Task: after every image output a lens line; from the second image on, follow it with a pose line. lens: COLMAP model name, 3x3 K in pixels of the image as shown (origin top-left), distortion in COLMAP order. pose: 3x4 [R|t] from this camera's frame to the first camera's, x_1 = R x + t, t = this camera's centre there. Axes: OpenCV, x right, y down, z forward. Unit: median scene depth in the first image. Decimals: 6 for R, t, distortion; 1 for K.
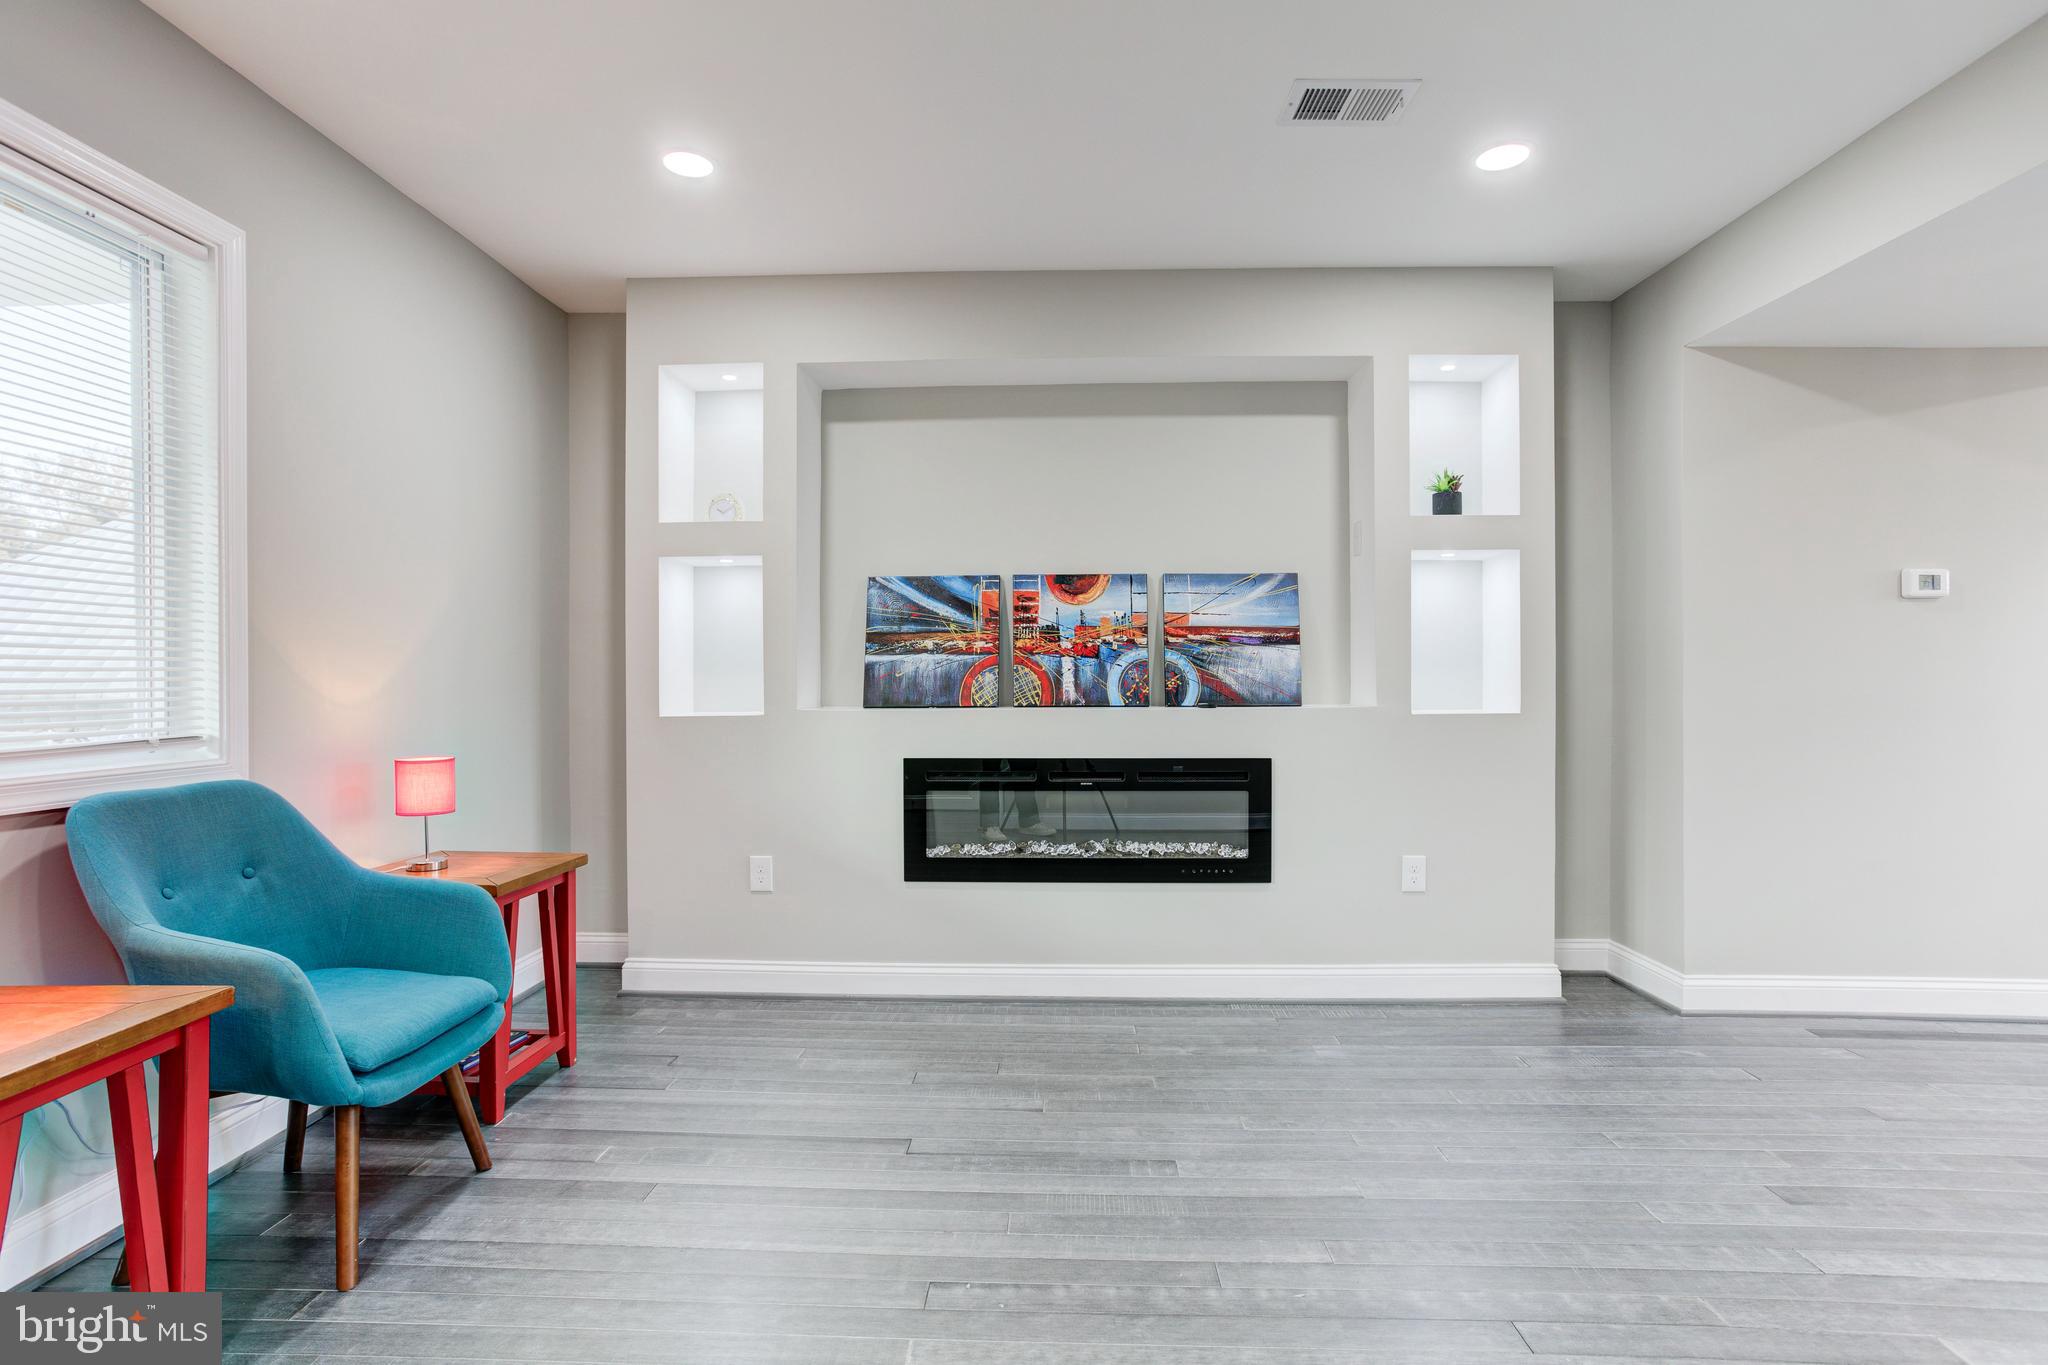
lens RADIAL K [[1002.0, 0, 1050.5], [0, 1002.0, 679.1], [0, 0, 1]] dist [-0.050725, 0.039097]
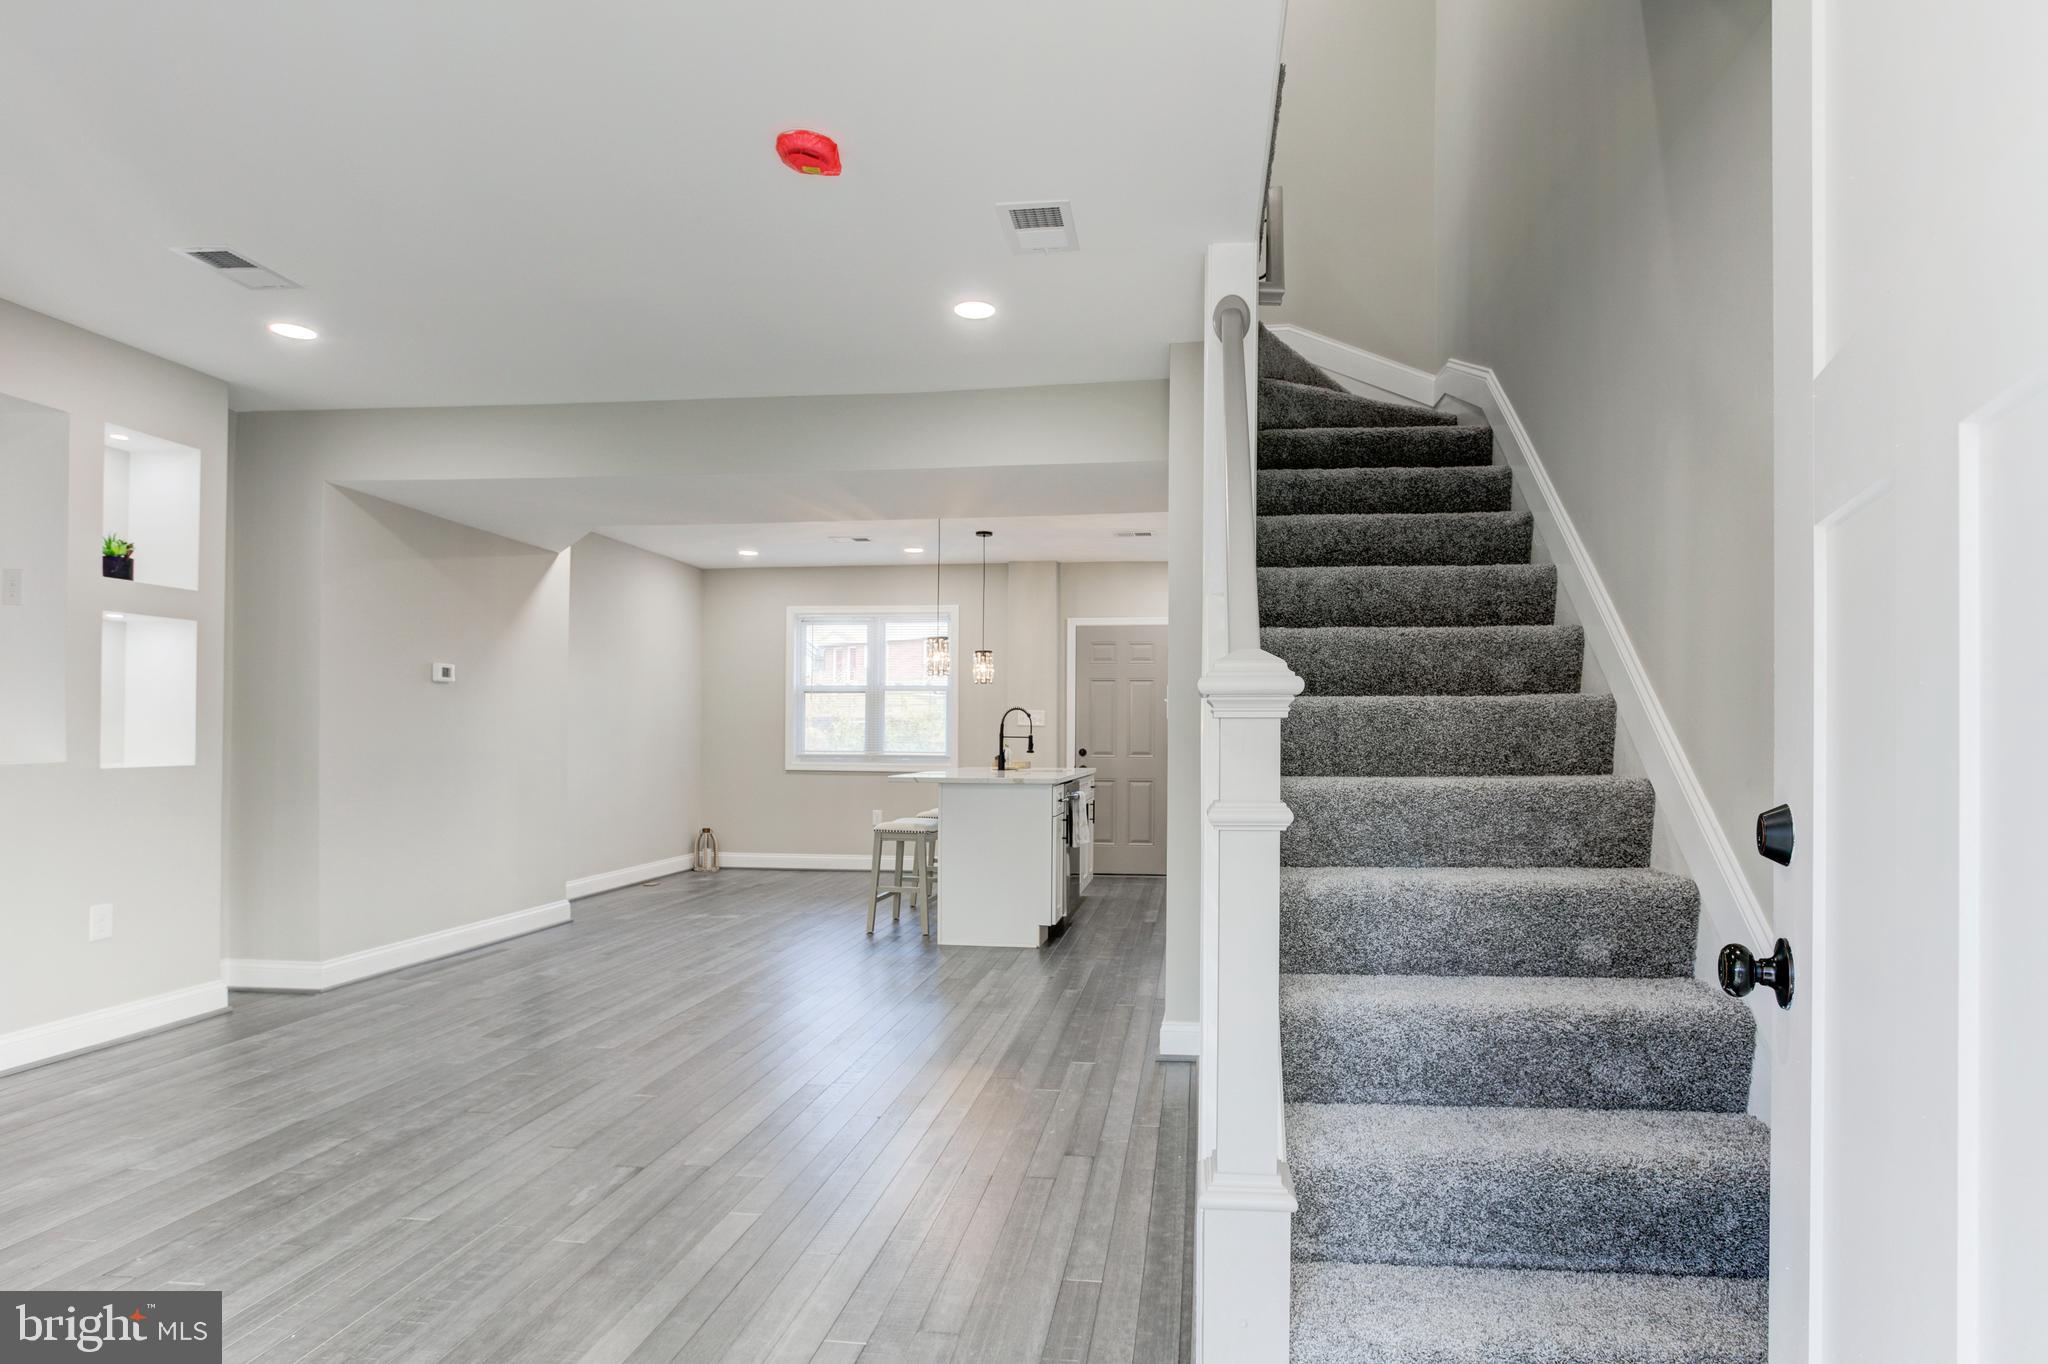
lens RADIAL K [[1152.0, 0, 1020.3], [0, 1152.0, 731.8], [0, 0, 1]] dist [0.005604, 0.001610]
pose [[0.127663, 0.006682, 0.991795, -0.645868], [-0.000326, 0.999978, -0.006695, 0.004698], [-0.991818, 0.000531, 0.127663, -0.094188]]
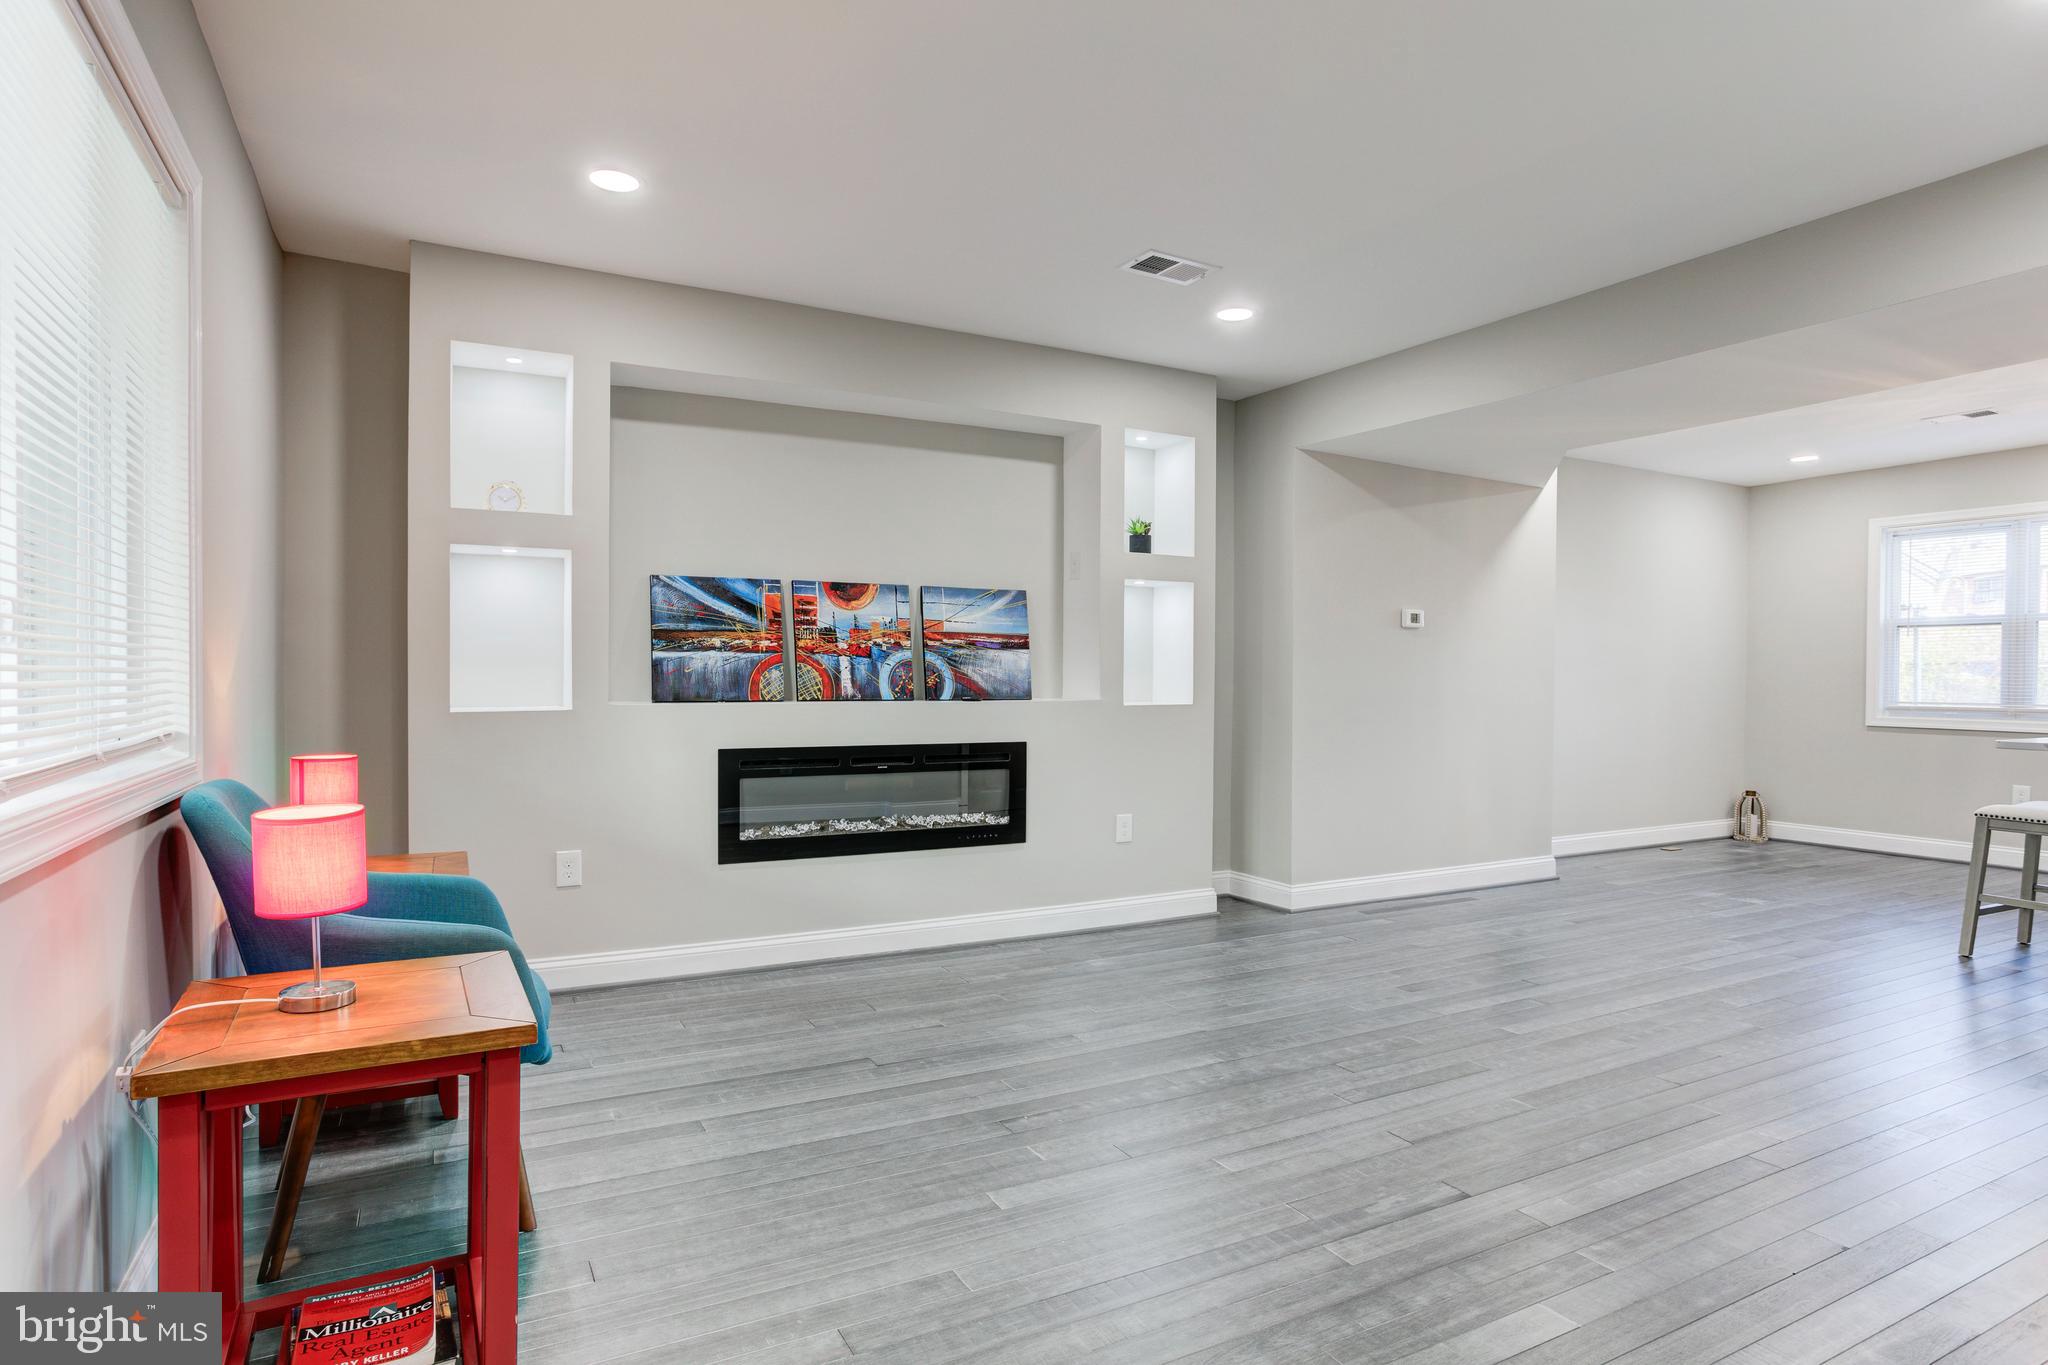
lens RADIAL K [[1075.8, 0, 994.4], [0, 1075.8, 687.1], [0, 0, 1]] dist [-0.063996, 0.035609]
pose [[0.878114, 0.003428, 0.478440, -0.413527], [-0.005817, 0.999977, 0.003512, 0.007135], [-0.478417, -0.005867, 0.878113, -0.134703]]
